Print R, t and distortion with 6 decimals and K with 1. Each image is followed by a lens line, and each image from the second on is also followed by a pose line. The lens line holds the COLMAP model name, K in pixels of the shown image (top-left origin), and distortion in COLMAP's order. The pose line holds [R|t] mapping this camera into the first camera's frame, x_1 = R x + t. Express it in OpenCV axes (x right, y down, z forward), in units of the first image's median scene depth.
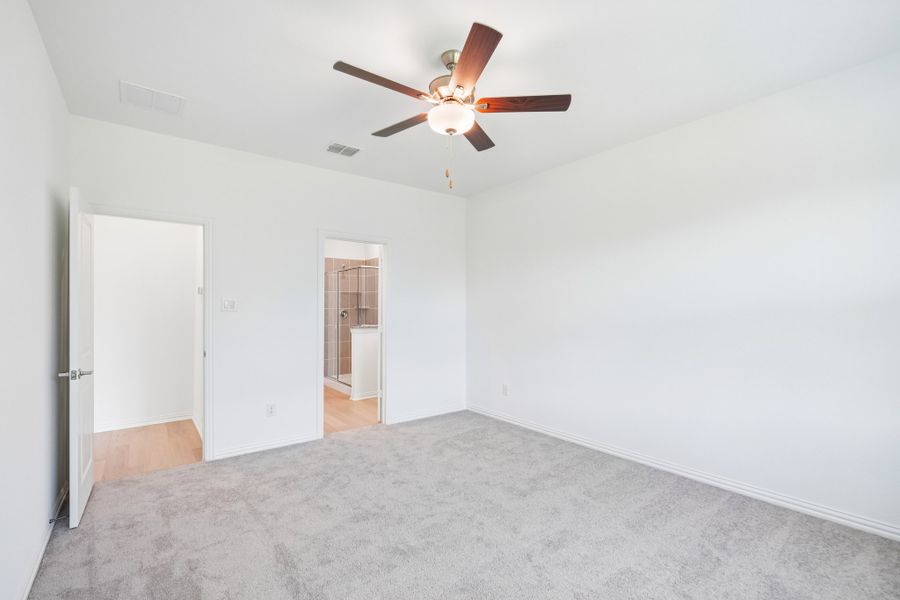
lens RADIAL K [[413.6, 0, 450.0], [0, 413.6, 300.8], [0, 0, 1]] dist [-0.000968, -0.000032]
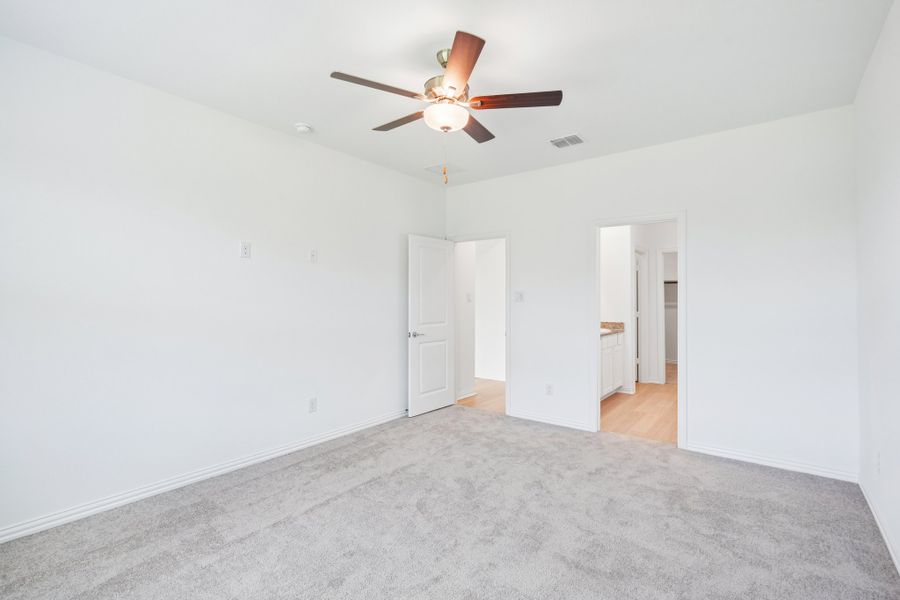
lens RADIAL K [[413.6, 0, 453.8], [0, 413.6, 298.0], [0, 0, 1]] dist [-0.000968, -0.000032]
pose [[0.276496, 0.010495, -0.960958, 0.578665], [0.005809, 0.999904, 0.012591, -0.003253], [0.960998, -0.009063, 0.276408, 0.428774]]
